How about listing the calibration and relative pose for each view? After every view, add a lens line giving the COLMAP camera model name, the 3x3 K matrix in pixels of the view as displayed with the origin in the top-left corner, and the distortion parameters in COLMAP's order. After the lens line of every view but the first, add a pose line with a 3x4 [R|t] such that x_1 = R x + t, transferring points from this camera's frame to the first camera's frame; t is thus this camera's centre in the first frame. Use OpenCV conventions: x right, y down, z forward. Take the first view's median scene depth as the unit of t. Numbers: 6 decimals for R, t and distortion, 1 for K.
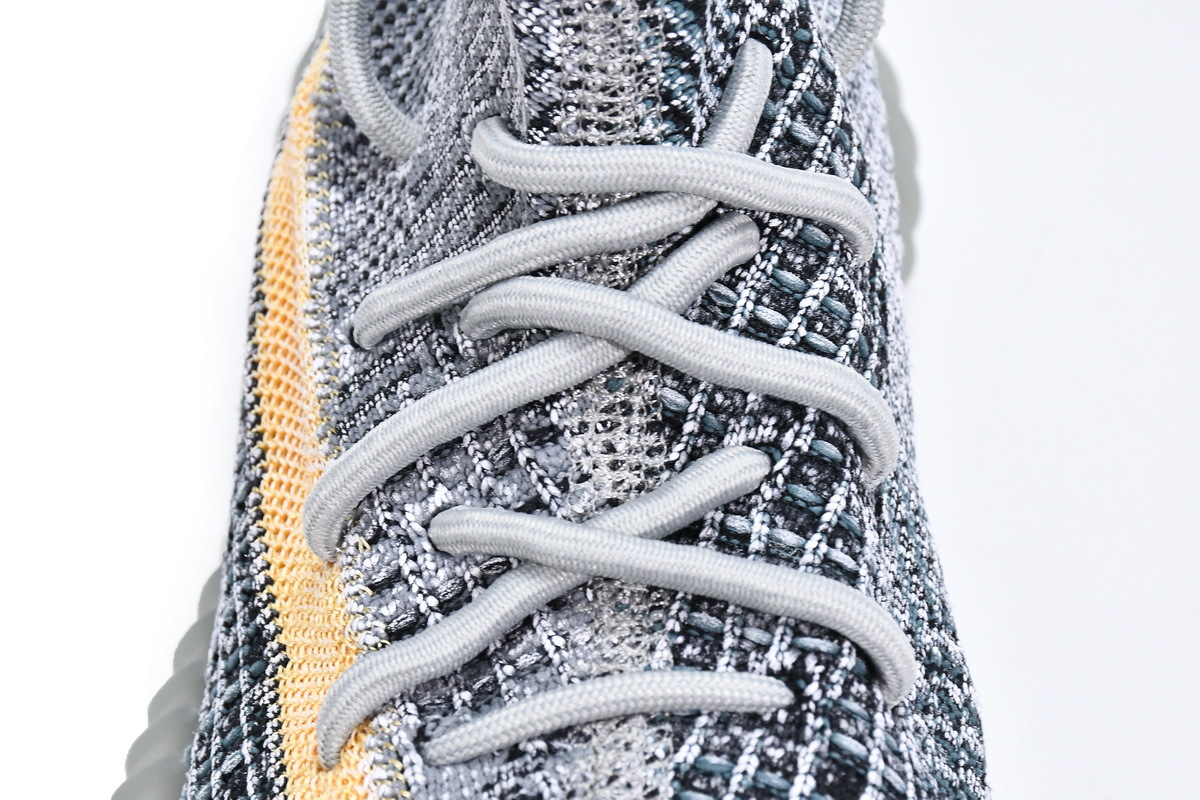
lens RADIAL K [[4168.2, 0, 597.9], [0, 4168.2, 399.8], [0, 0, 1]] dist [0.071053, 0.000000]
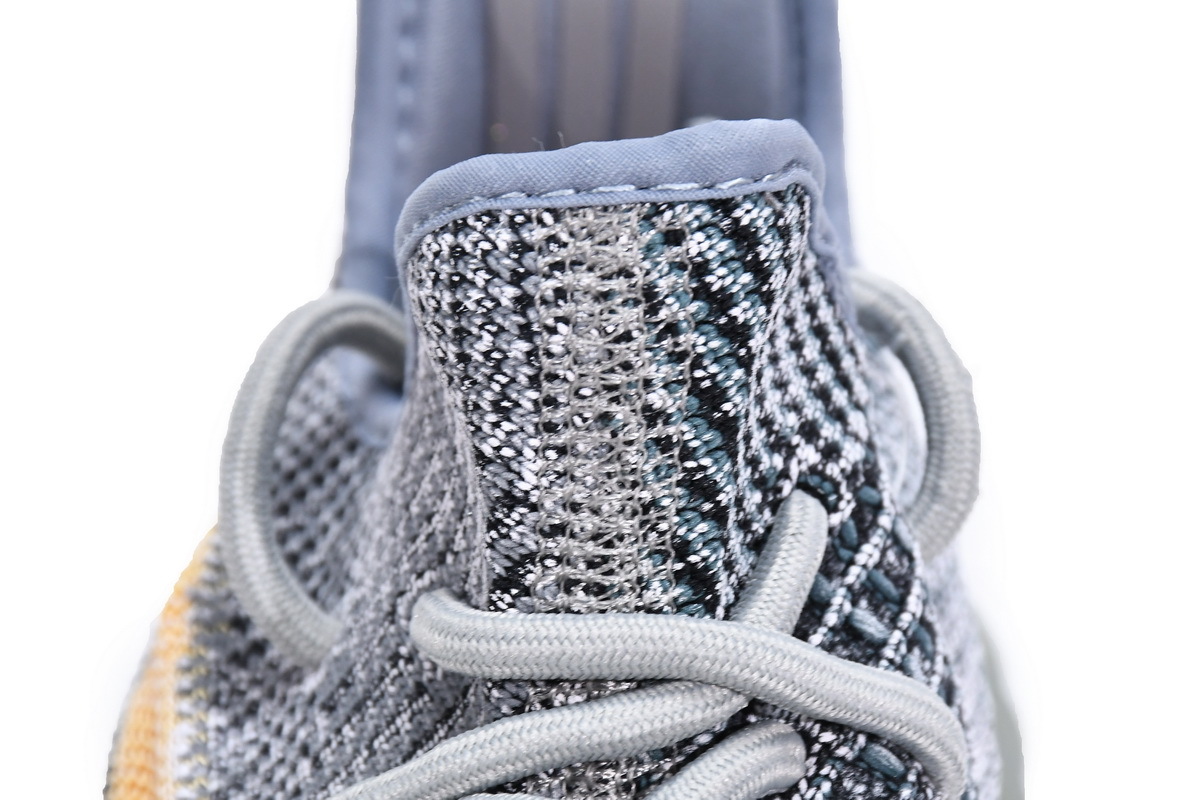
lens RADIAL K [[7279.1, 0, 600.5], [0, 7279.1, 400.0], [0, 0, 1]] dist [-0.098518, 0.000000]
pose [[0.999619, 0.027283, 0.004258, -0.003739], [-0.024829, 0.955568, -0.293725, 0.272791], [-0.012082, 0.293507, 0.955881, -0.221201]]
